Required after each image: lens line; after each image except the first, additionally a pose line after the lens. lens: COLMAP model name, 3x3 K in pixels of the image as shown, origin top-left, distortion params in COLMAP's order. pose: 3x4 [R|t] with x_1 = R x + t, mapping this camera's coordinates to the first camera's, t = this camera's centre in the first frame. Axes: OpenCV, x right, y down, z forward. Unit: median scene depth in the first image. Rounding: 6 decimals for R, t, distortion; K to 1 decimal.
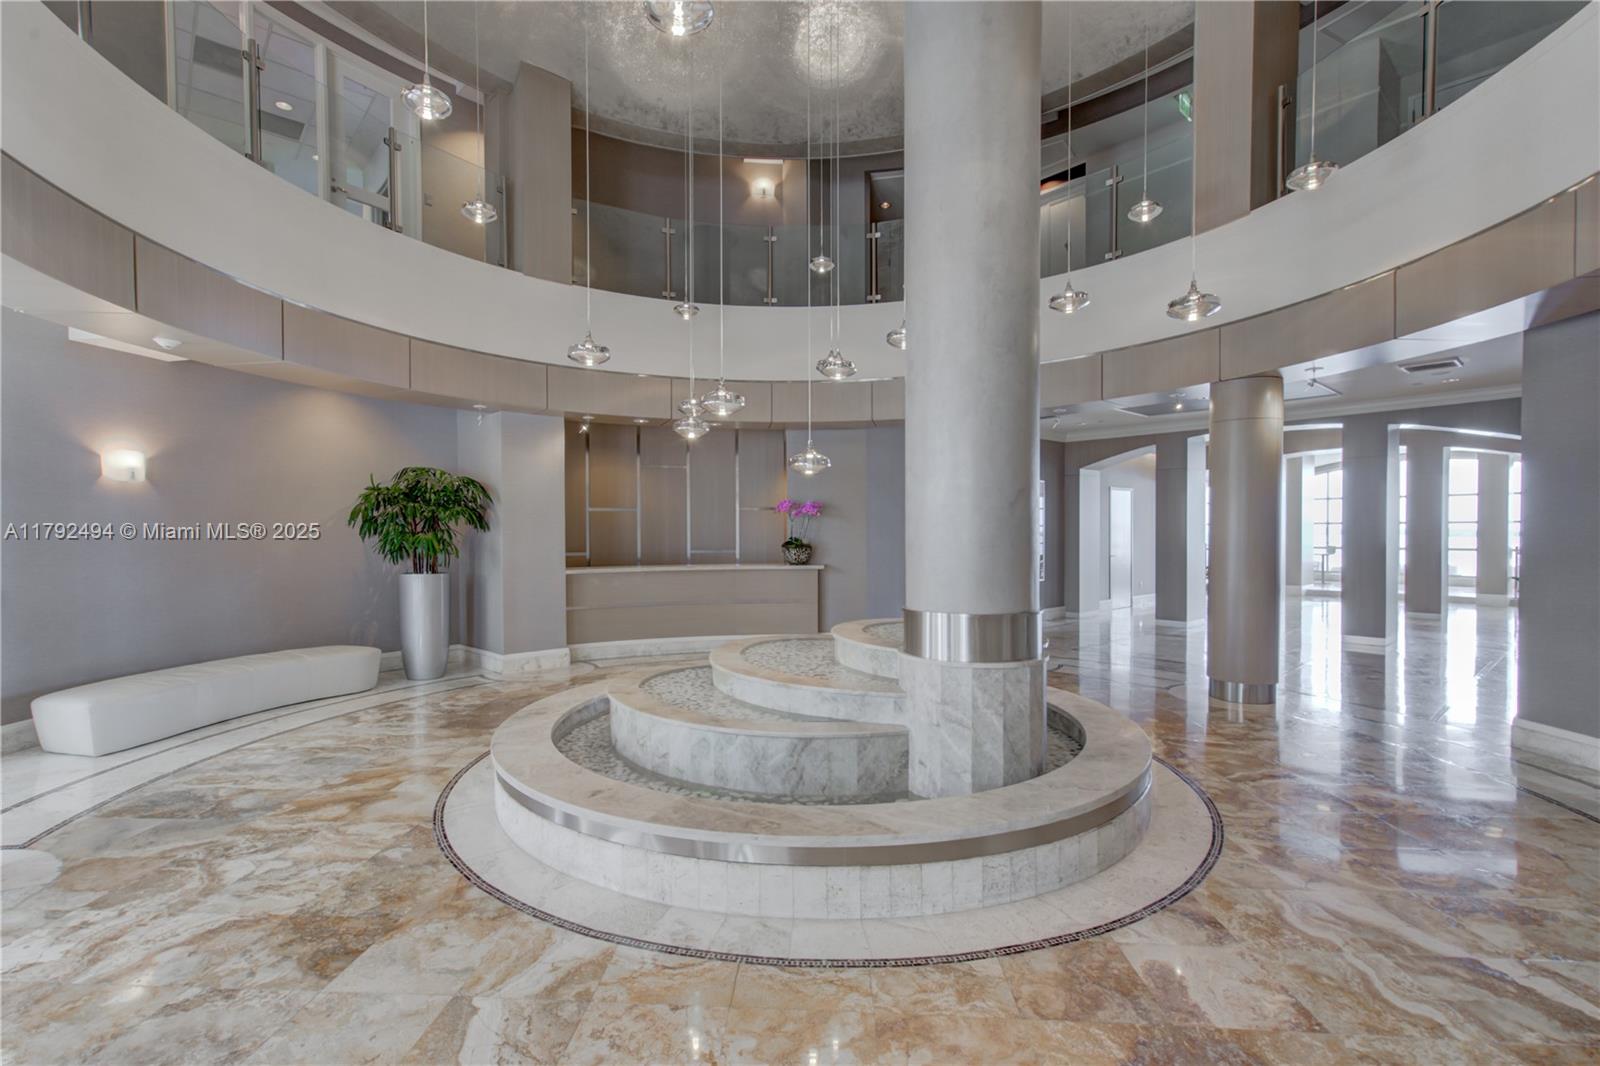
lens RADIAL K [[763.7, 0, 772.1], [0, 763.7, 530.6], [0, 0, 1]] dist [-0.000127, -0.008906]
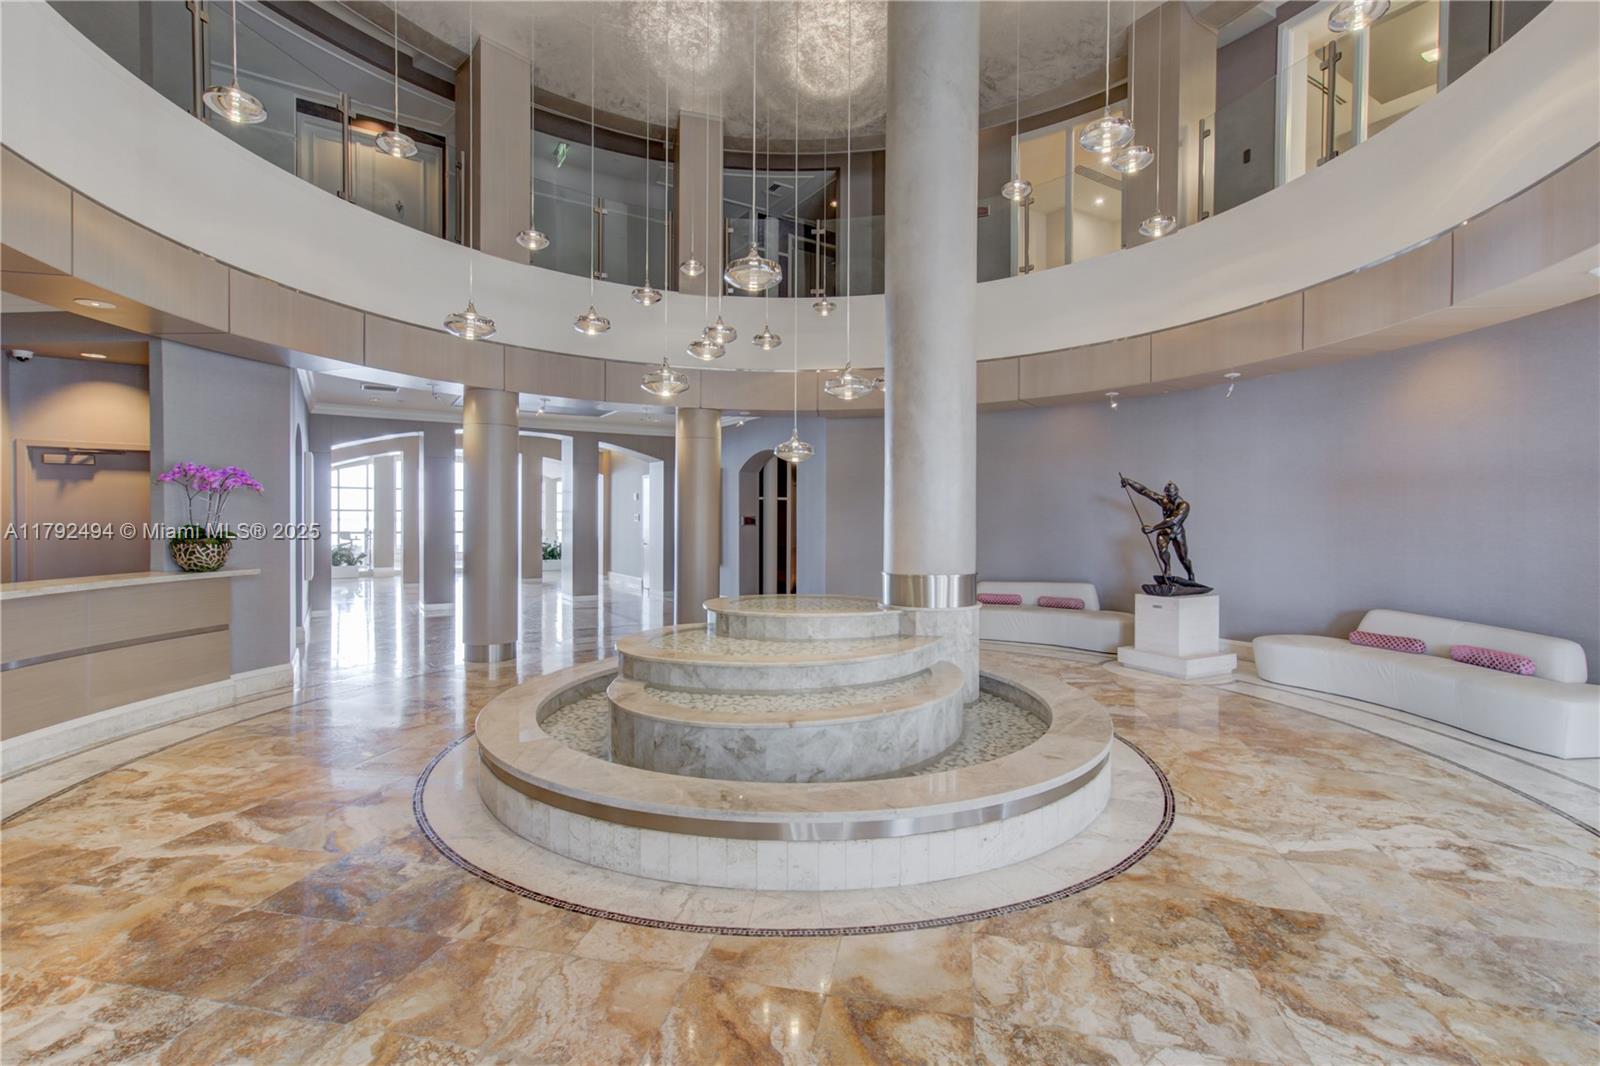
lens RADIAL K [[763.7, 0, 772.1], [0, 763.7, 530.6], [0, 0, 1]] dist [-0.000127, -0.008906]
pose [[0.132294, -0.018951, 0.991029, -1.561842], [0.000869, 0.999819, 0.019003, -0.001109], [-0.991210, -0.001653, 0.132287, 1.444501]]
